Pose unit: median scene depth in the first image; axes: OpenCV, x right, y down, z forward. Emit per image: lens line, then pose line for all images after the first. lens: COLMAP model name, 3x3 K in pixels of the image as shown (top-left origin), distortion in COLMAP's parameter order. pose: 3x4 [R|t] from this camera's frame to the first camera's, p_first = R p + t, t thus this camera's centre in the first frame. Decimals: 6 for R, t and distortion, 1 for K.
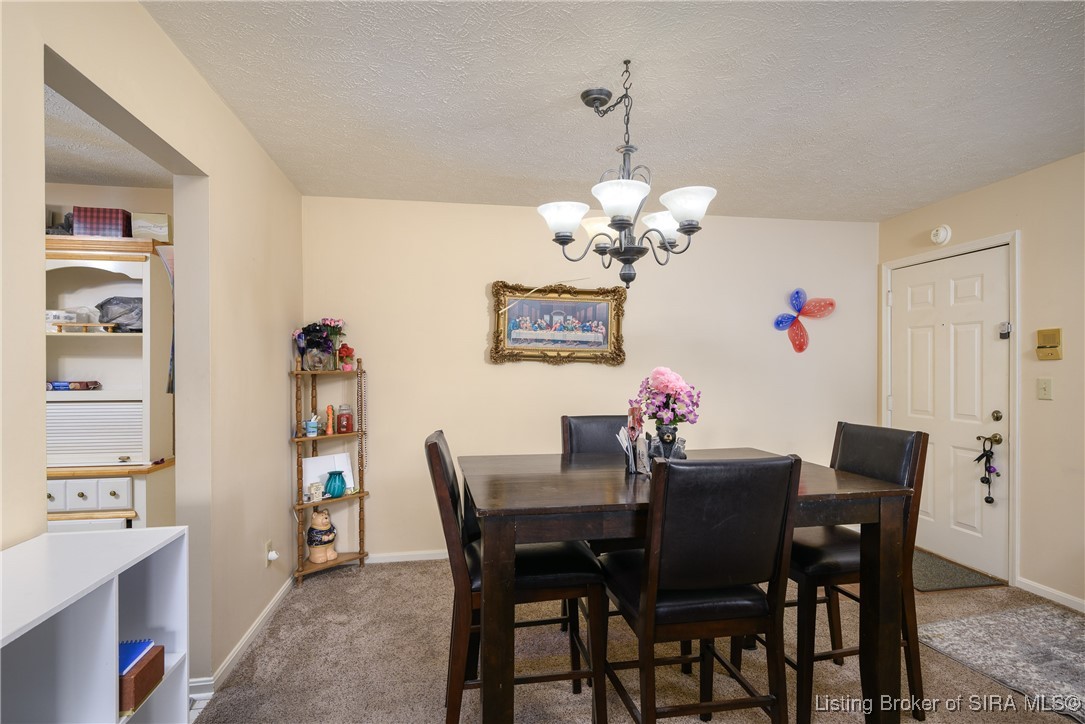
lens RADIAL K [[560.4, 0, 544.8], [0, 560.4, 369.3], [0, 0, 1]] dist [-0.004191, -0.000330]
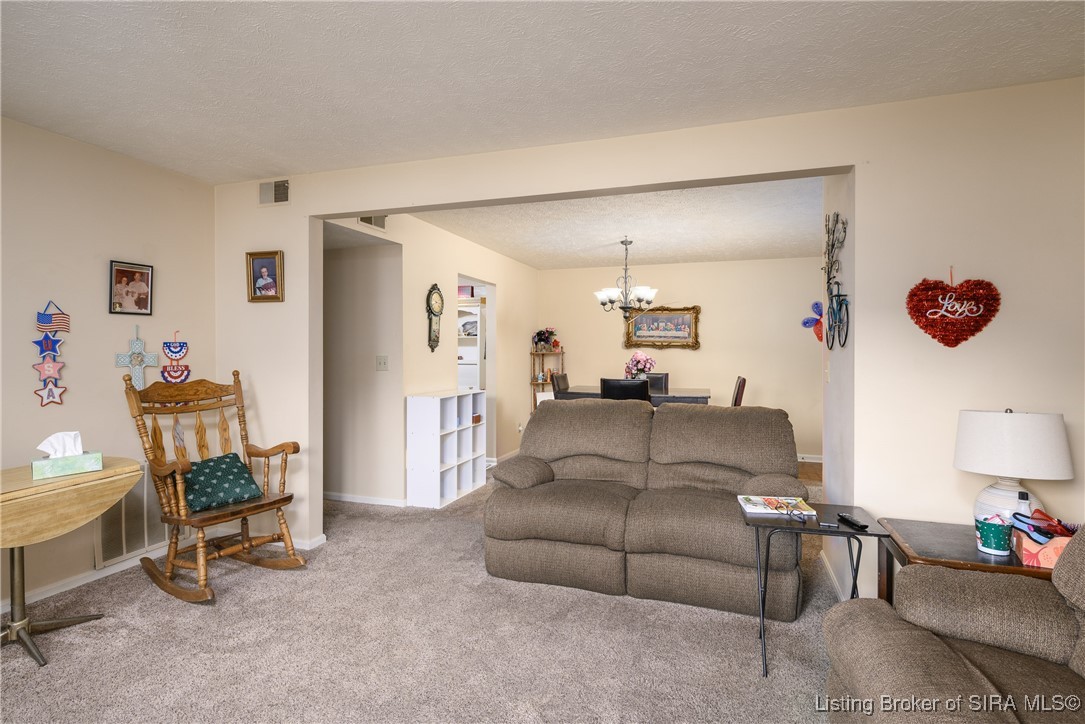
lens RADIAL K [[546.7, 0, 542.5], [0, 546.7, 362.0], [0, 0, 1]] dist [0.001681, 0.000116]
pose [[0.875600, 0.012827, -0.482867, 0.577457], [-0.005436, 0.999846, 0.016702, 0.005344], [0.483007, -0.011999, 0.875534, -0.804578]]
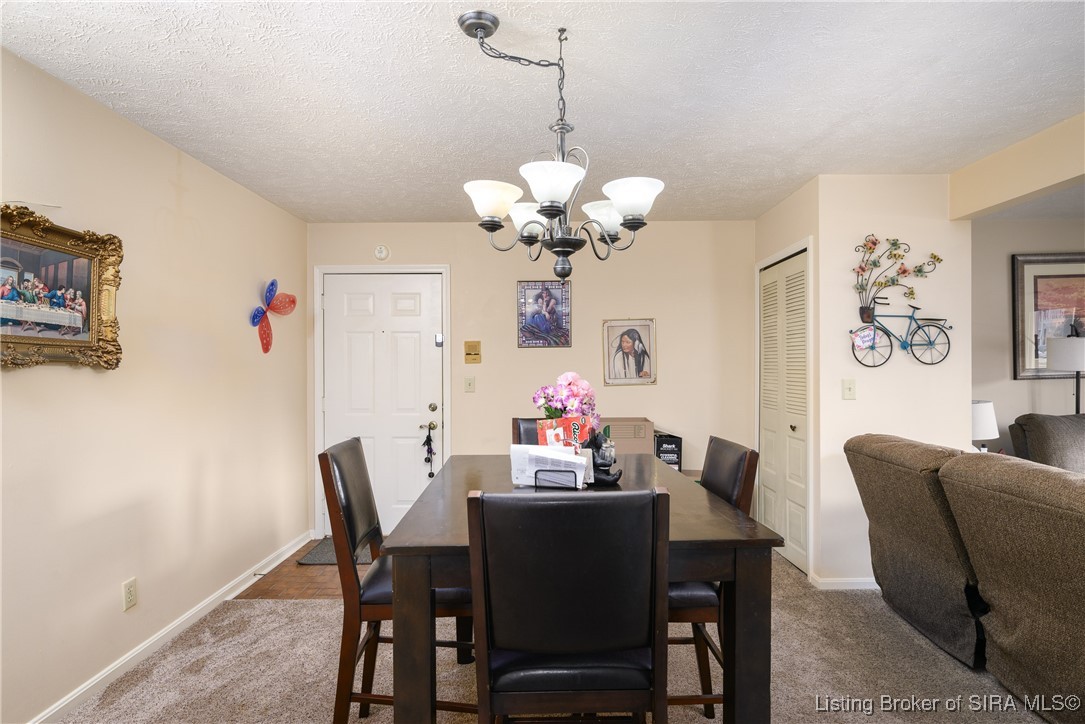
lens RADIAL K [[594.8, 0, 542.5], [0, 594.8, 362.0], [0, 0, 1]] dist [0.001766, 0.000391]
pose [[0.170219, 0.003846, 0.985399, -0.427929], [0.008550, 0.999949, -0.005380, -0.008585], [-0.985369, 0.009341, 0.170178, 0.478492]]
